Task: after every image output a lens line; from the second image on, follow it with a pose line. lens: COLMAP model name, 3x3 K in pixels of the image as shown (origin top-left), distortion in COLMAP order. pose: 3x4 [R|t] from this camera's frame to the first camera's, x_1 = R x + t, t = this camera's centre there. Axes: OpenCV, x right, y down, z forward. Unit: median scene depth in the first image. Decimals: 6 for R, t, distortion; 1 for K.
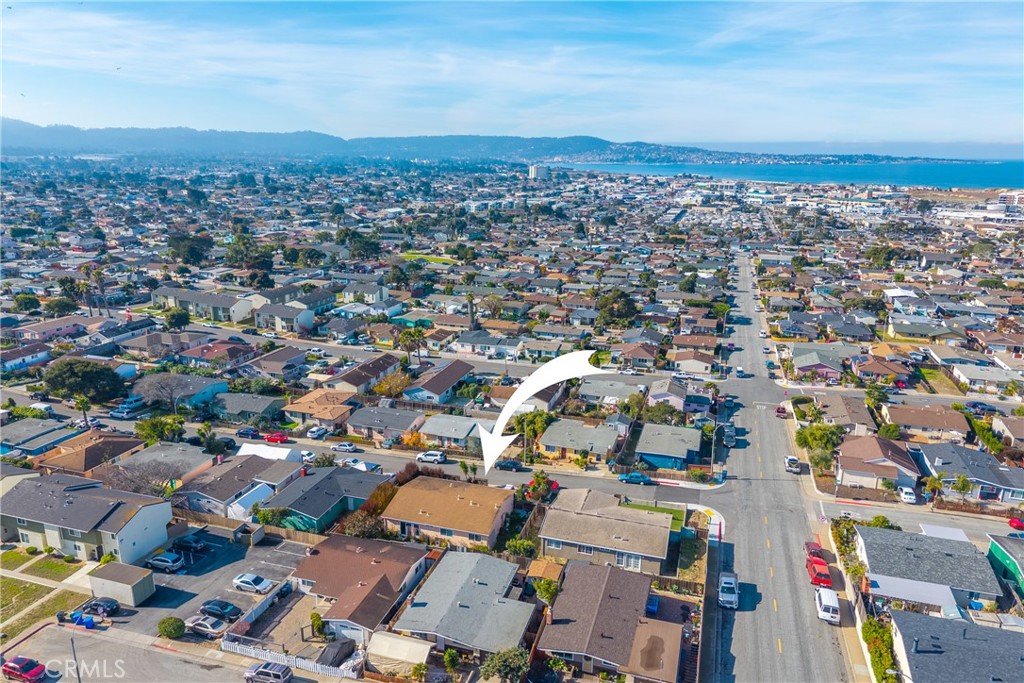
lens RADIAL K [[685.3, 0, 513.4], [0, 685.3, 341.5], [0, 0, 1]] dist [0.018521, -0.021185]
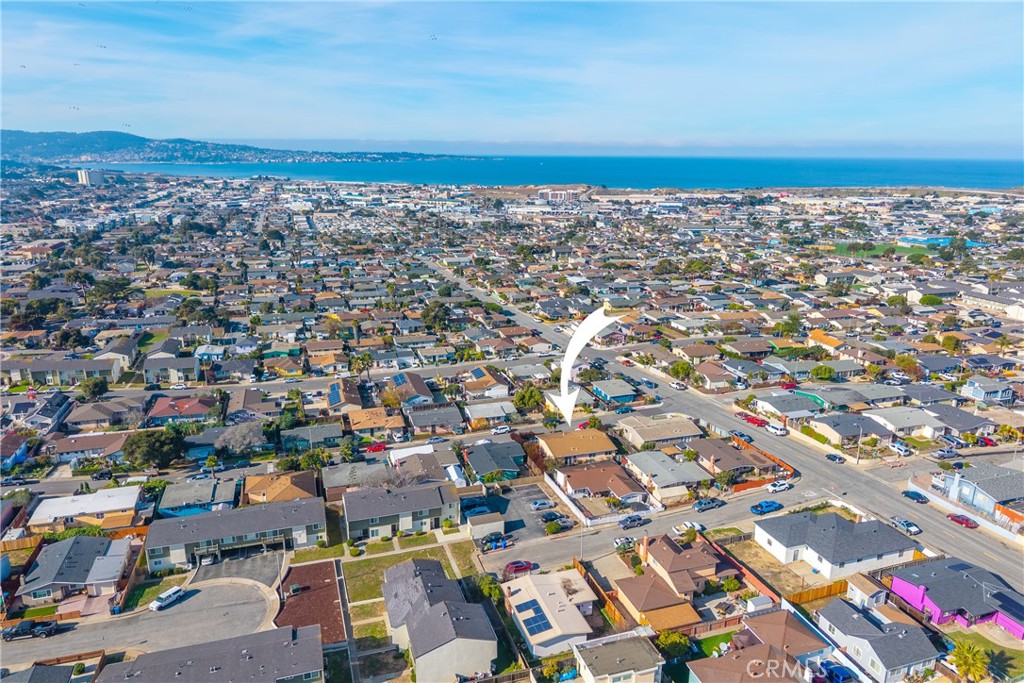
lens RADIAL K [[685.3, 0, 514.3], [0, 685.3, 347.8], [0, 0, 1]] dist [0.018521, -0.021185]
pose [[0.810028, -0.162121, 0.563535, -0.542199], [0.153881, 0.986111, 0.062502, -0.056534], [-0.565841, 0.036089, 0.823724, -0.140891]]
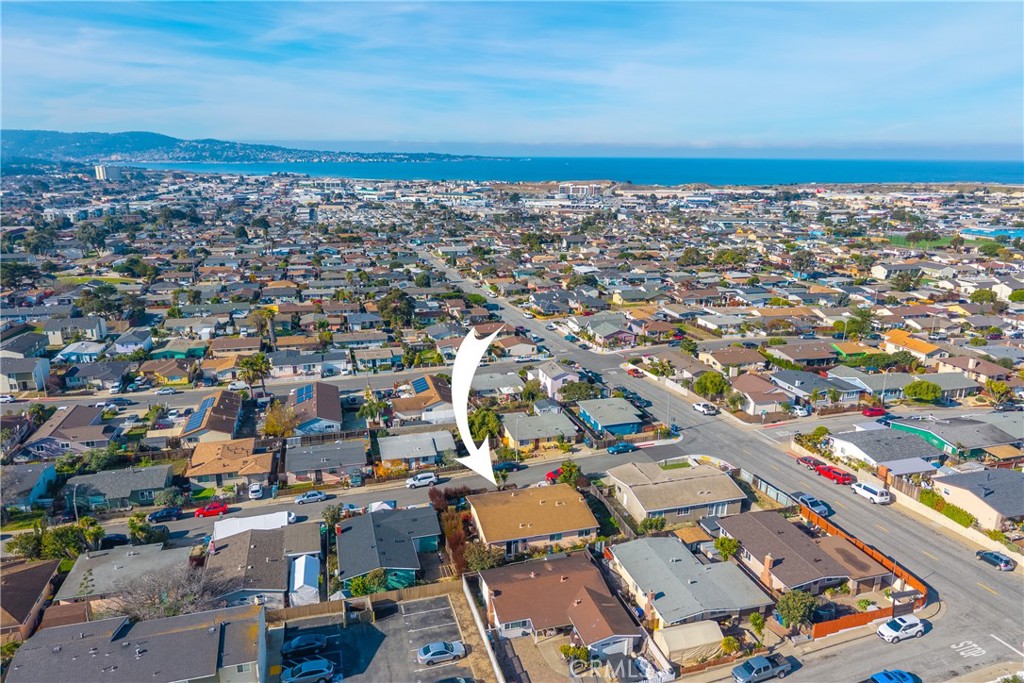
lens RADIAL K [[685.3, 0, 512.8], [0, 685.3, 337.8], [0, 0, 1]] dist [0.018521, -0.021185]
pose [[0.833960, -0.144064, 0.532688, -0.293700], [0.145452, 0.988571, 0.039641, -0.025216], [-0.532311, 0.044422, 0.845383, 0.084499]]
